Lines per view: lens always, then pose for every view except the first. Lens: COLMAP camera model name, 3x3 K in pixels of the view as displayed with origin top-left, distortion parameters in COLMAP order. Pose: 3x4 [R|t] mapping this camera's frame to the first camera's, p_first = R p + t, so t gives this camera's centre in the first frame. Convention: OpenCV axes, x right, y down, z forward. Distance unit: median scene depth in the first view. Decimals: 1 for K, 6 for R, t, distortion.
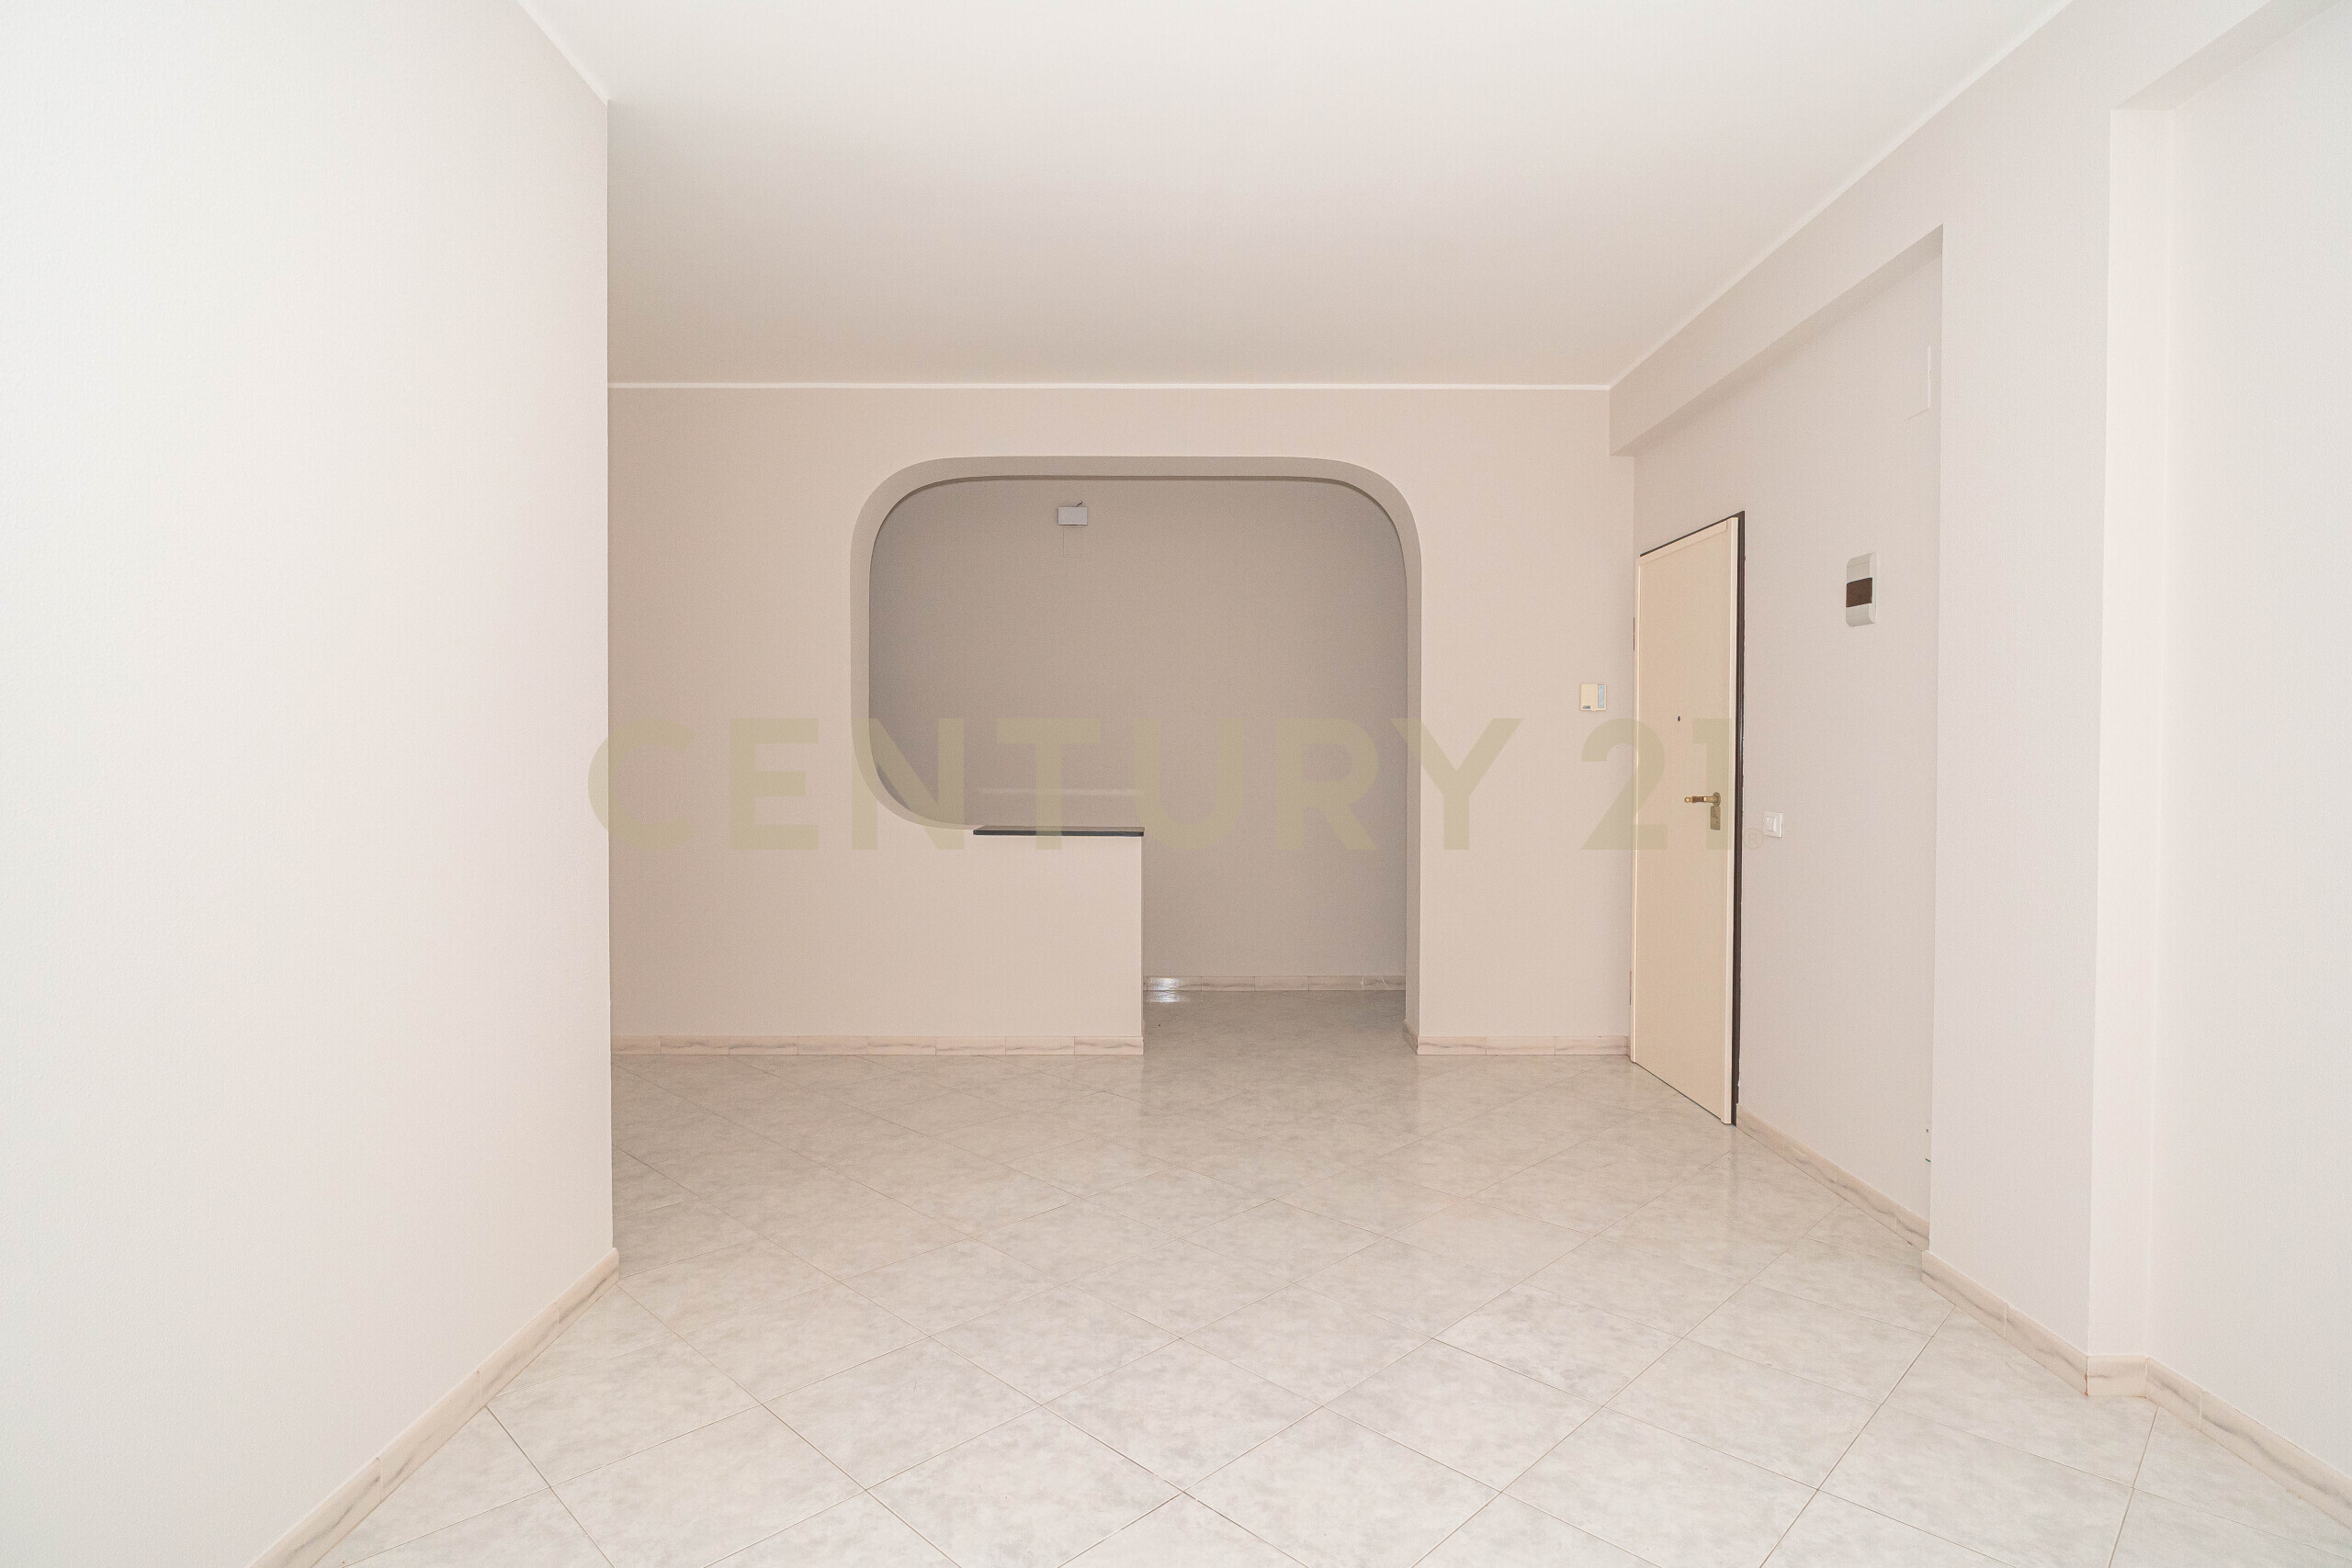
lens RADIAL K [[1204.8, 0, 1170.5], [0, 1204.8, 783.8], [0, 0, 1]] dist [-0.006594, 0.000583]
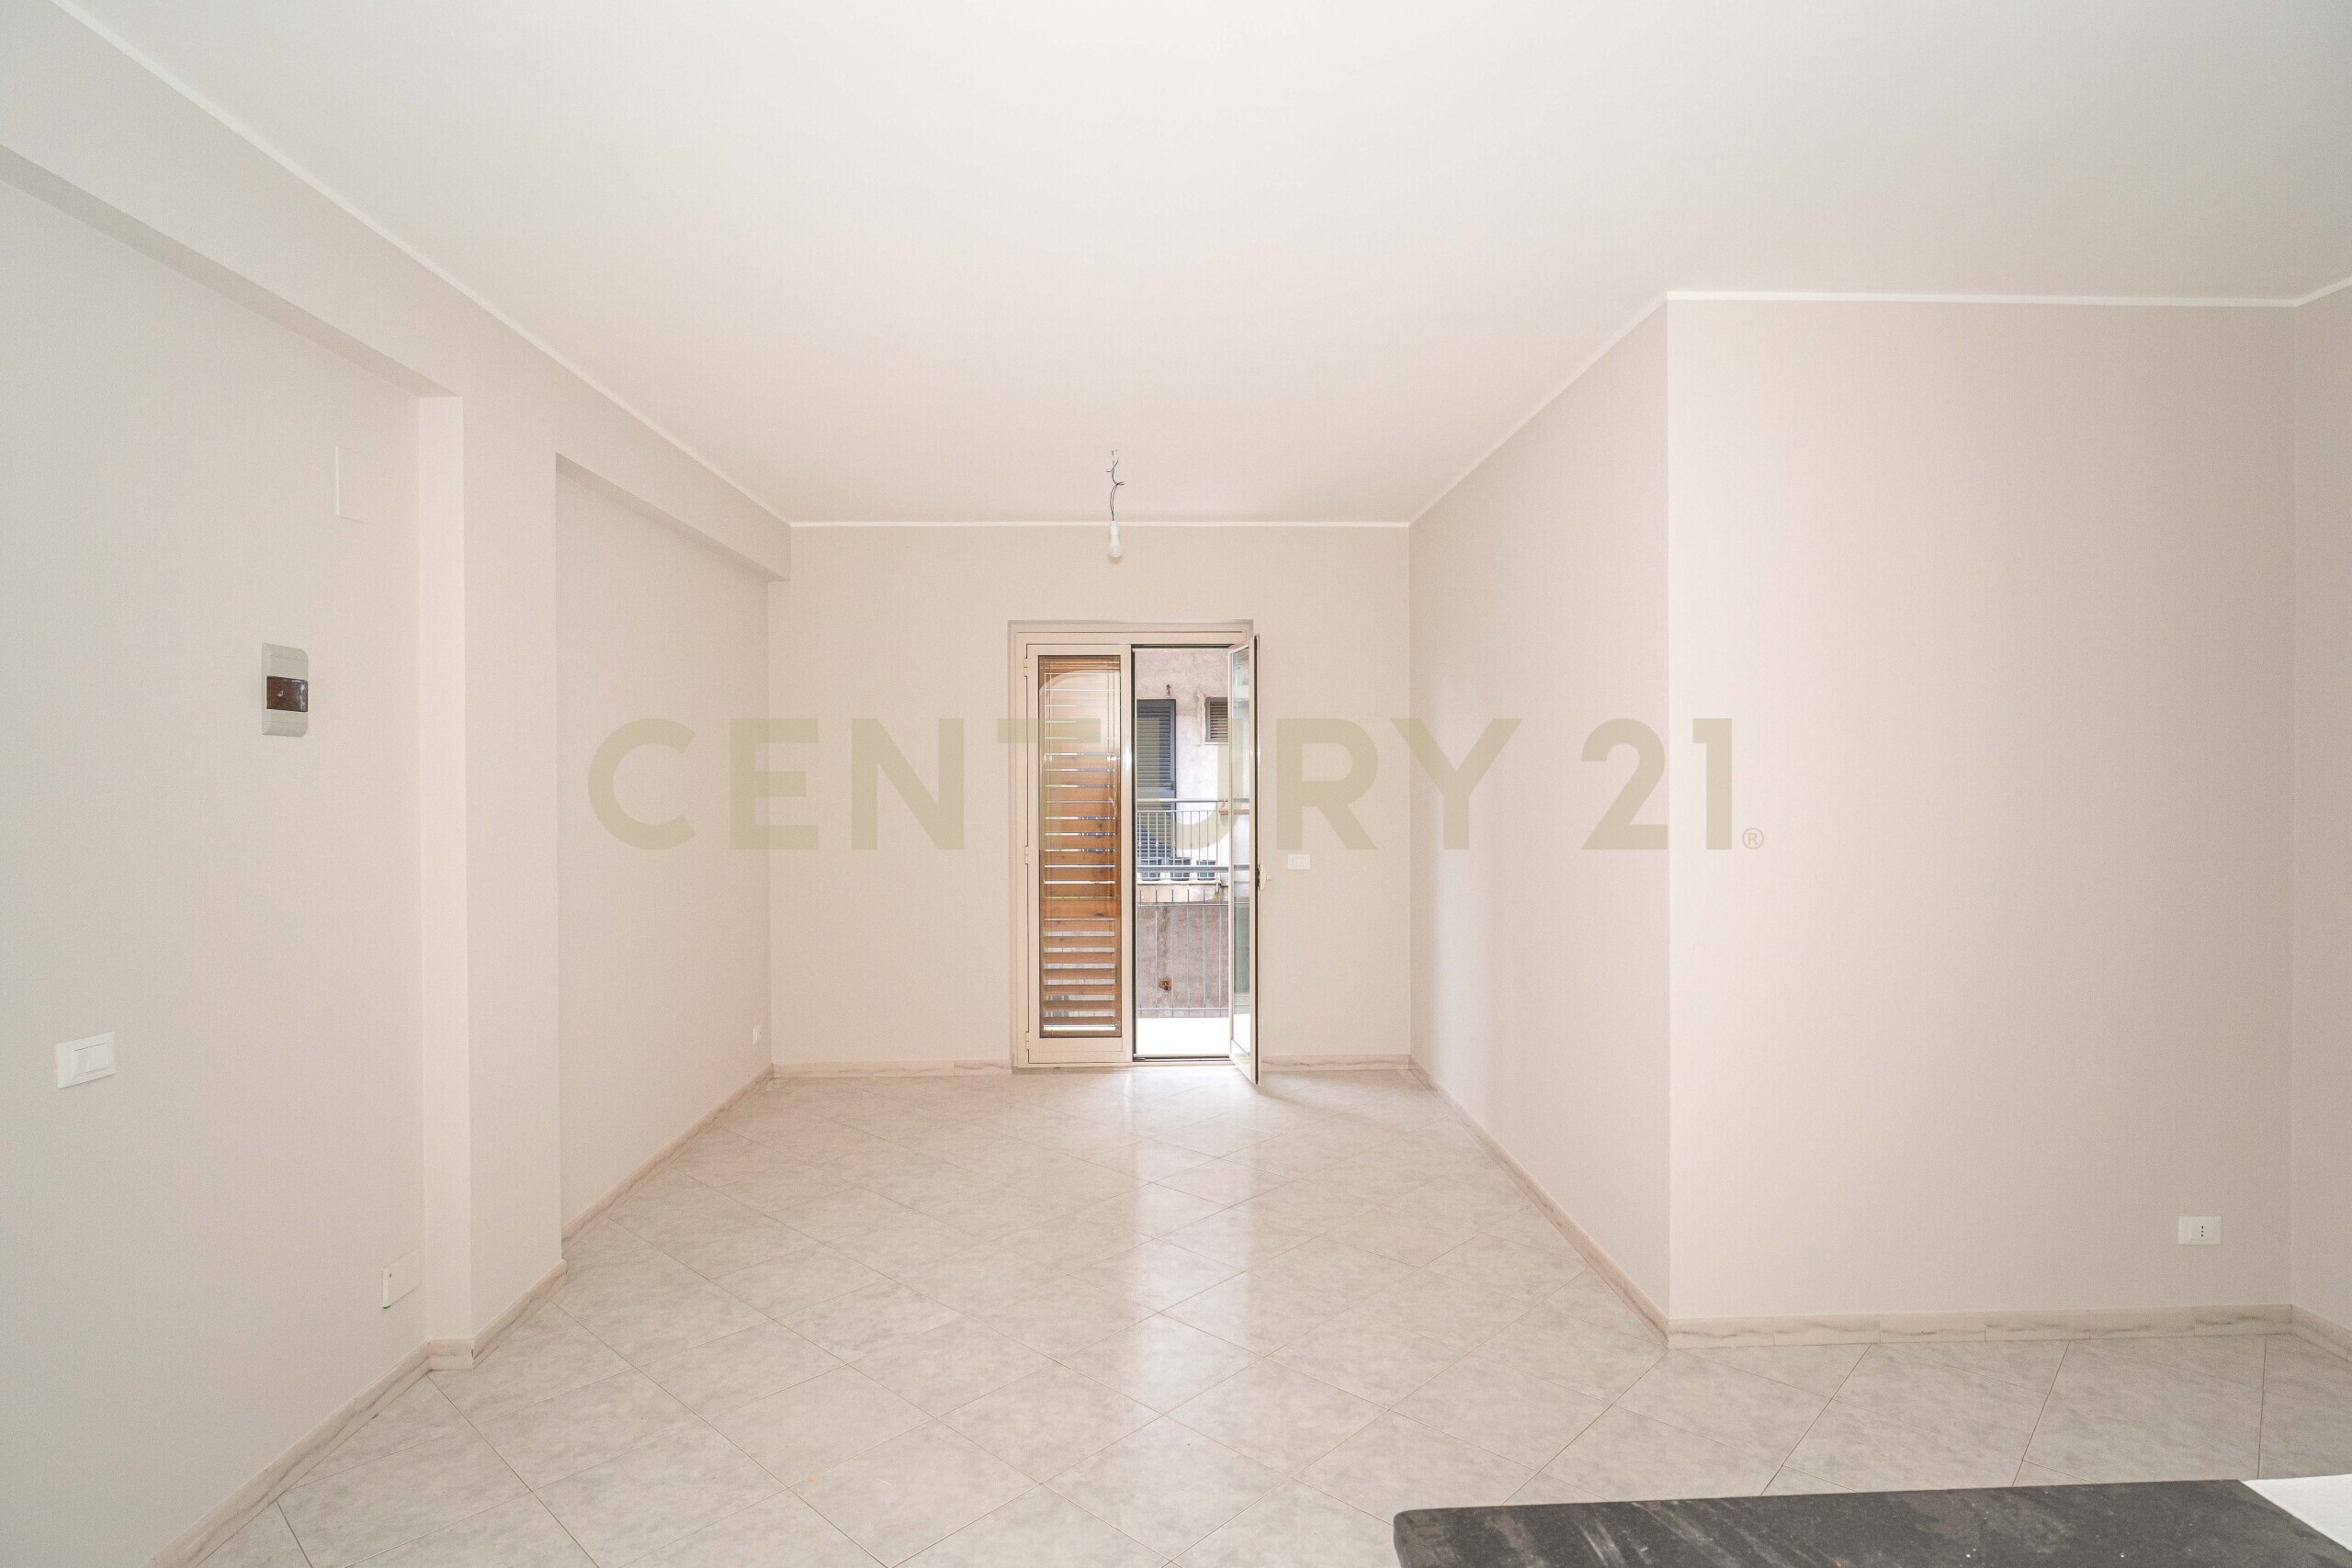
lens RADIAL K [[1204.8, 0, 1171.5], [0, 1204.8, 774.7], [0, 0, 1]] dist [-0.006594, 0.000583]
pose [[-0.999455, 0.002740, -0.032886, 0.033451], [0.001832, 0.999617, 0.027612, -0.151049], [0.032949, 0.027537, -0.999078, 2.124584]]
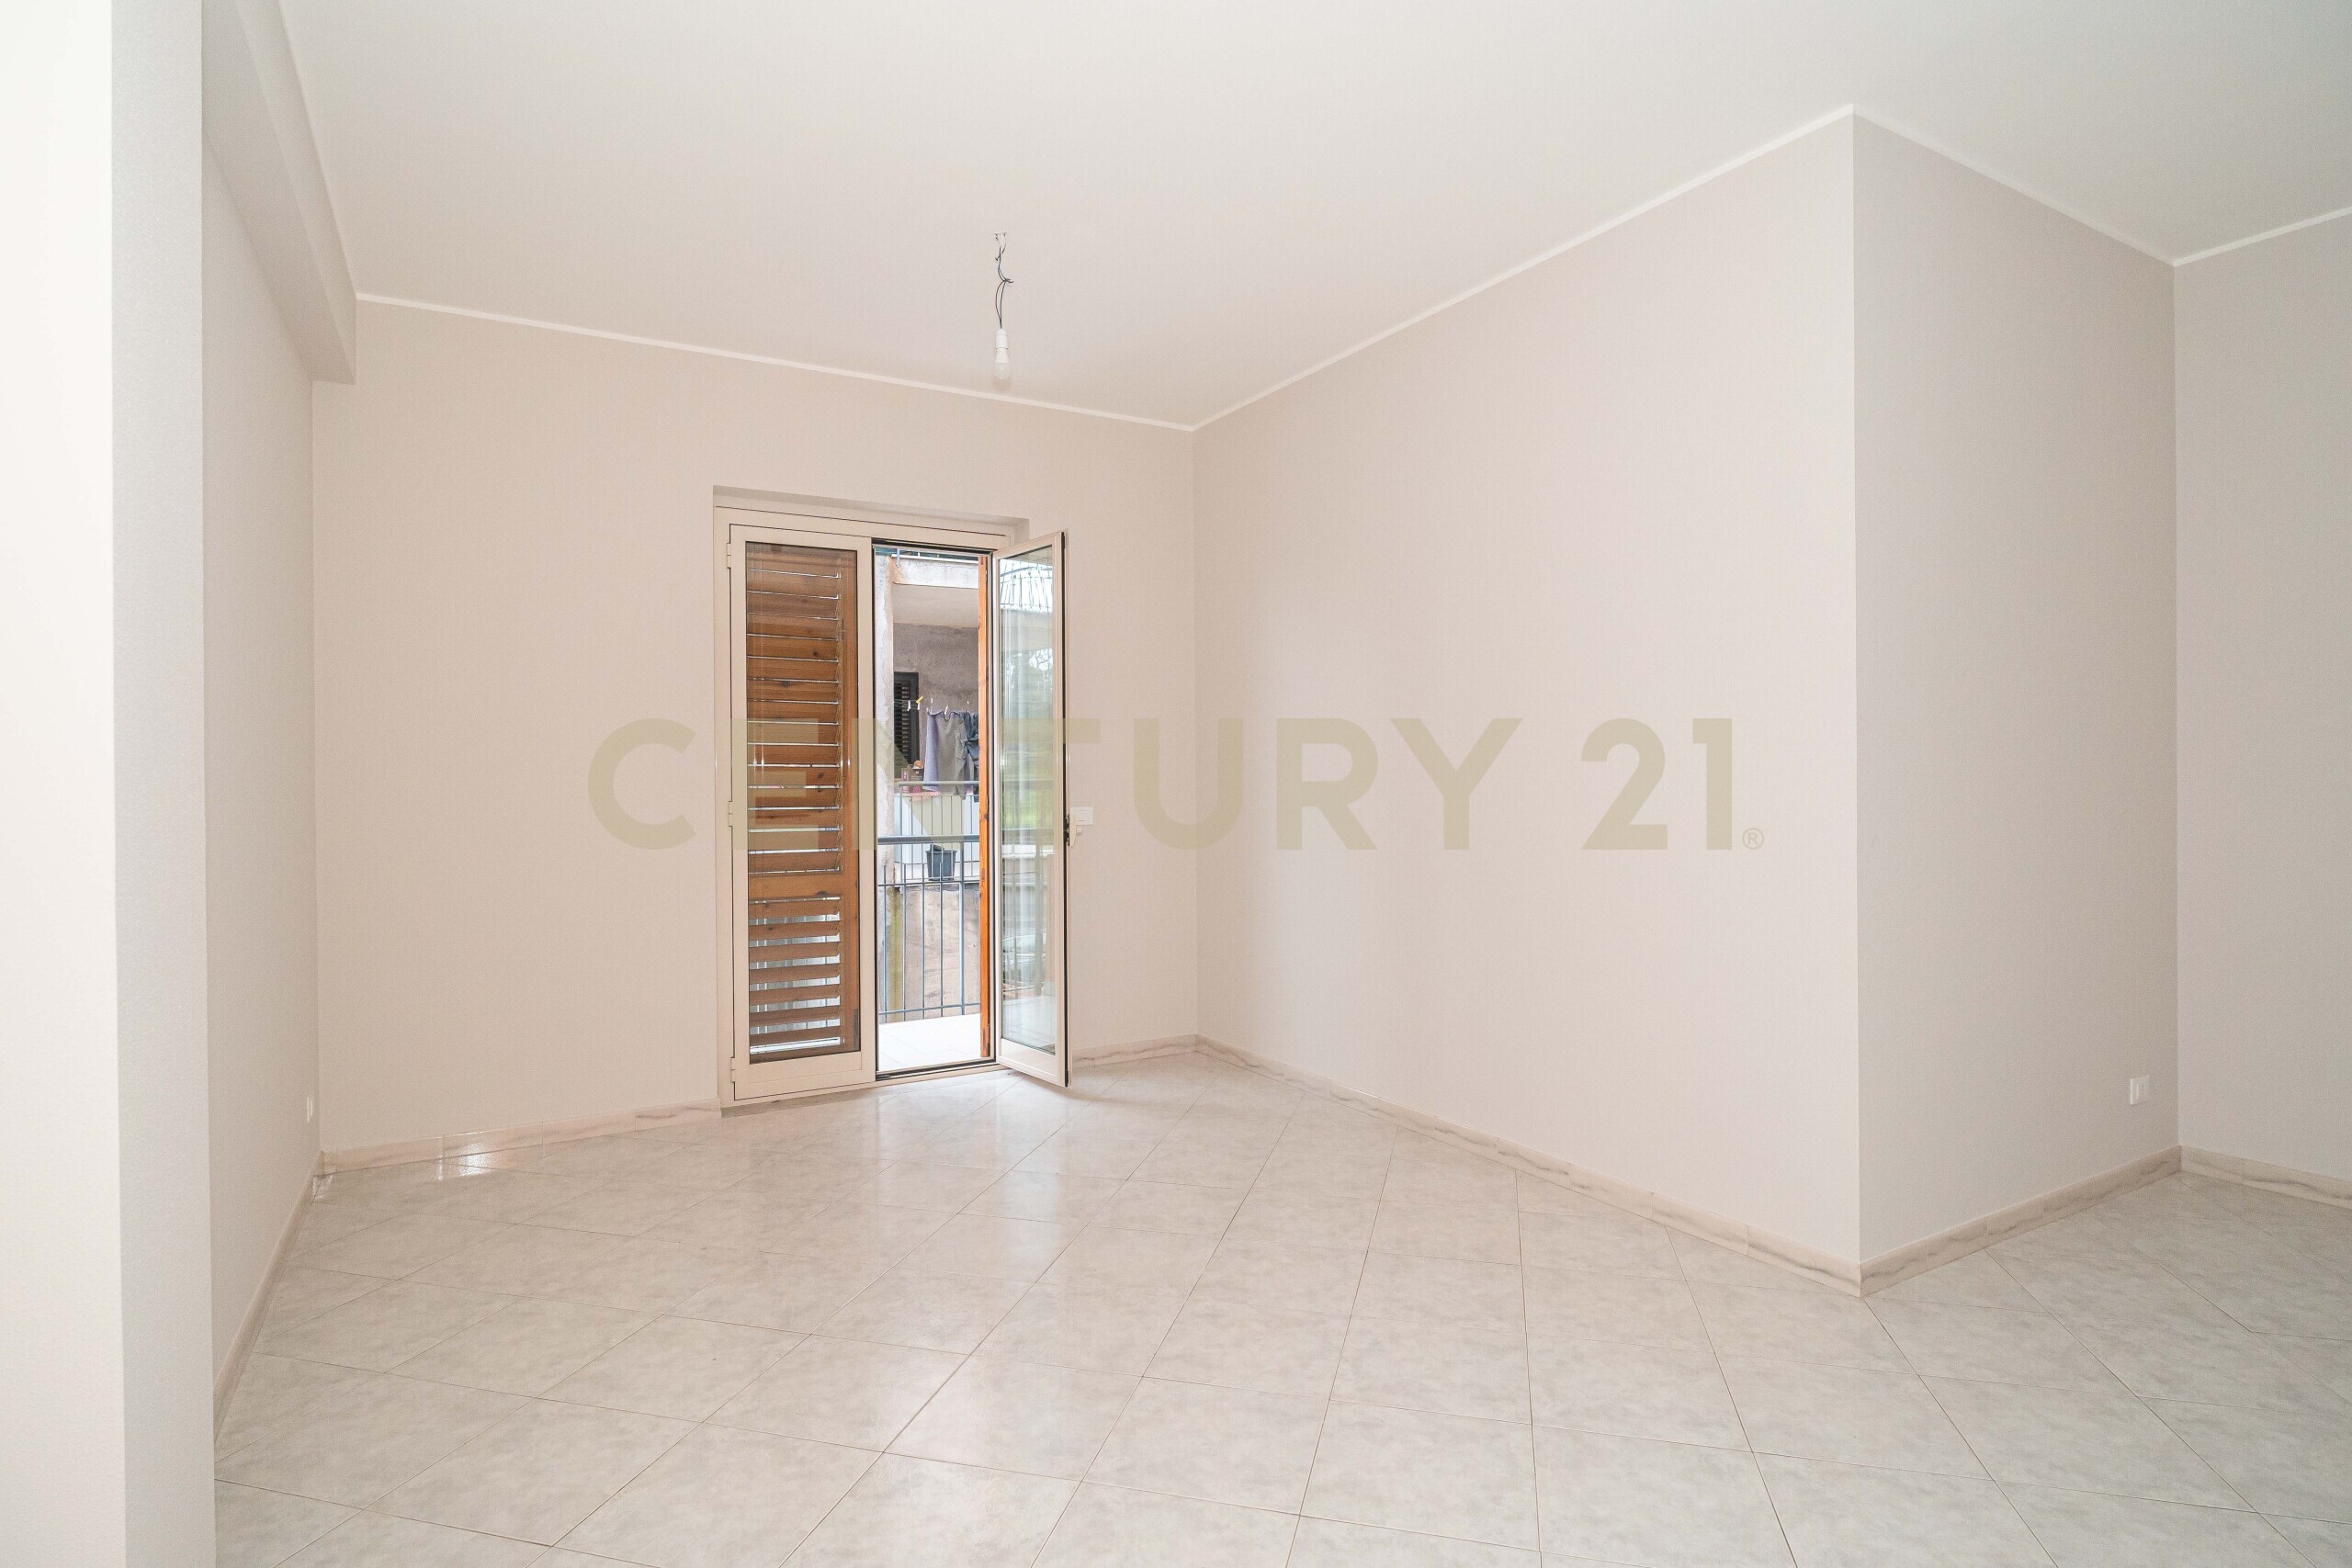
lens RADIAL K [[1204.8, 0, 1165.5], [0, 1204.8, 779.5], [0, 0, 1]] dist [-0.006594, 0.000583]
pose [[-0.865577, 0.006412, -0.500735, 0.528503], [-0.005718, 0.999726, 0.022686, -0.028748], [0.500743, 0.022500, -0.865304, 1.588999]]
